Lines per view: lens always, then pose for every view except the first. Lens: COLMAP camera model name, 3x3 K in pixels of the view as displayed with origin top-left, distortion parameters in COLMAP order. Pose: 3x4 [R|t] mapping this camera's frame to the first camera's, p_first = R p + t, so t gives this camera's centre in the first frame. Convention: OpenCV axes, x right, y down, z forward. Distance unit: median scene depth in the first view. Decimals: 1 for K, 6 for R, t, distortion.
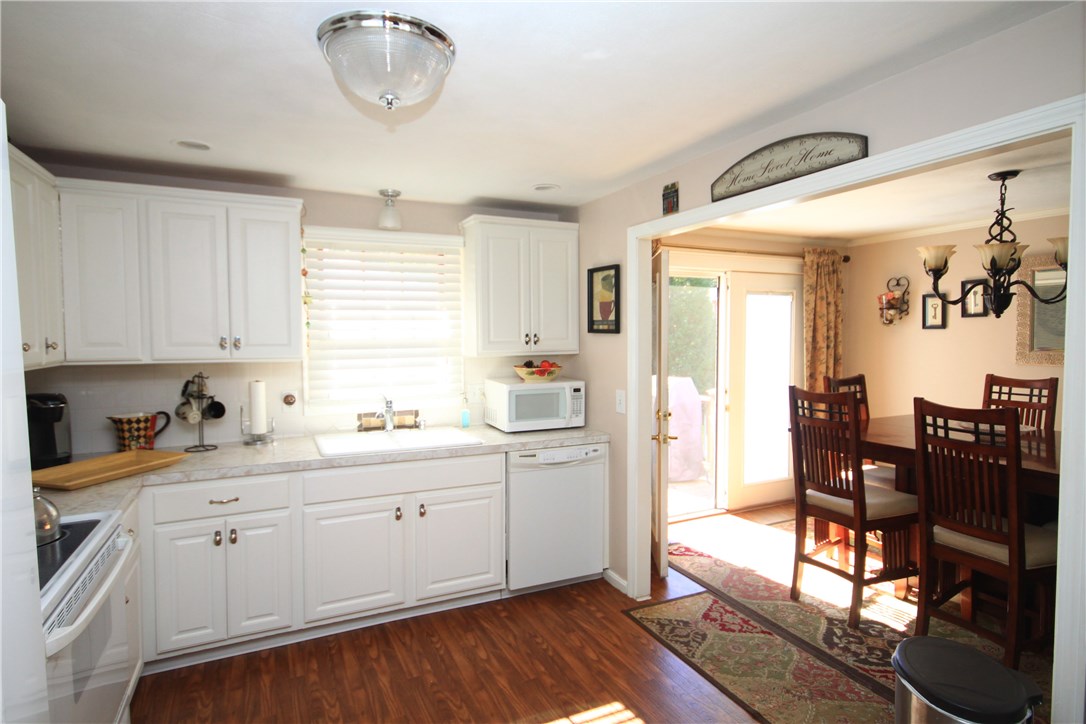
lens RADIAL K [[569.5, 0, 537.9], [0, 569.5, 356.9], [0, 0, 1]] dist [0.011107, 0.000759]
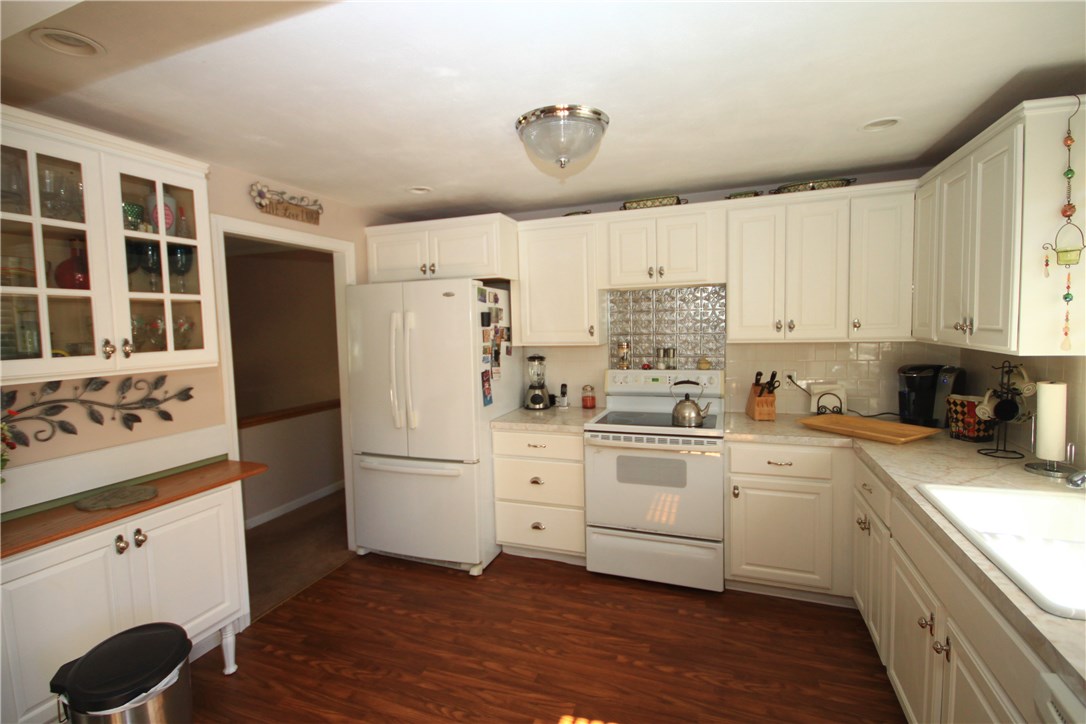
lens RADIAL K [[502.0, 0, 535.8], [0, 502.0, 357.9], [0, 0, 1]] dist [0.009590, -0.009835]
pose [[-0.723436, 0.073042, -0.686516, 0.406978], [0.001253, 0.994525, 0.104493, -0.056035], [0.690390, 0.074733, -0.719567, 1.125602]]
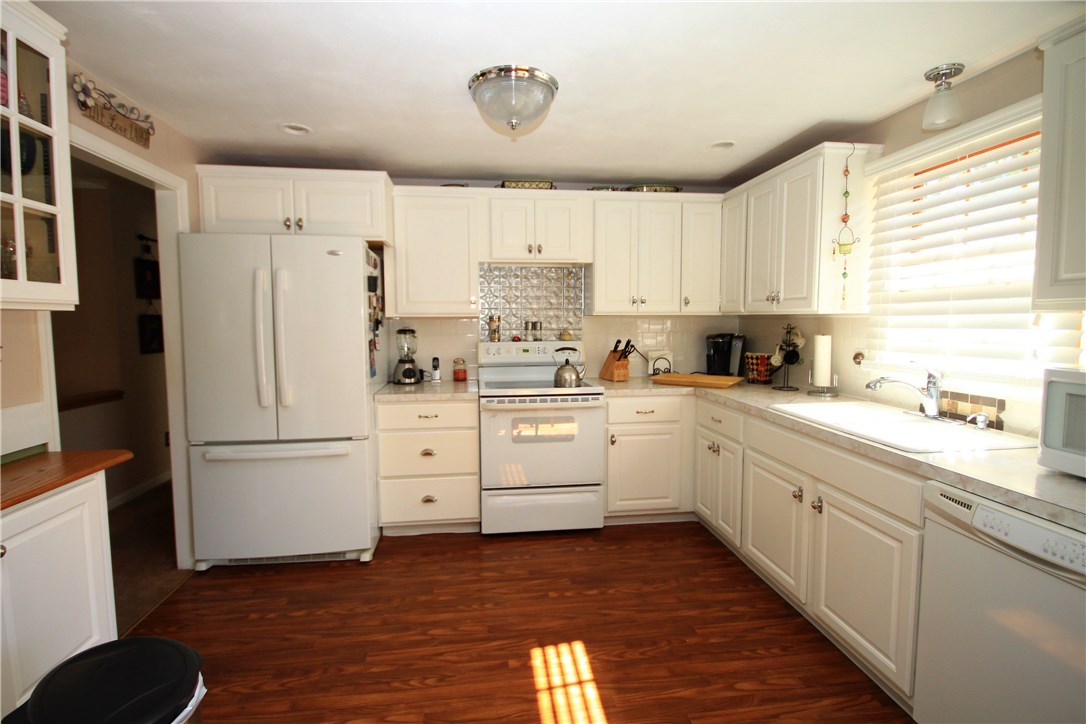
lens RADIAL K [[502.0, 0, 535.8], [0, 502.0, 357.9], [0, 0, 1]] dist [0.009590, -0.009835]
pose [[-0.317323, 0.077875, -0.945115, 0.596175], [-0.033805, 0.995060, 0.093341, 0.018747], [0.947715, 0.061569, -0.313123, 0.893492]]
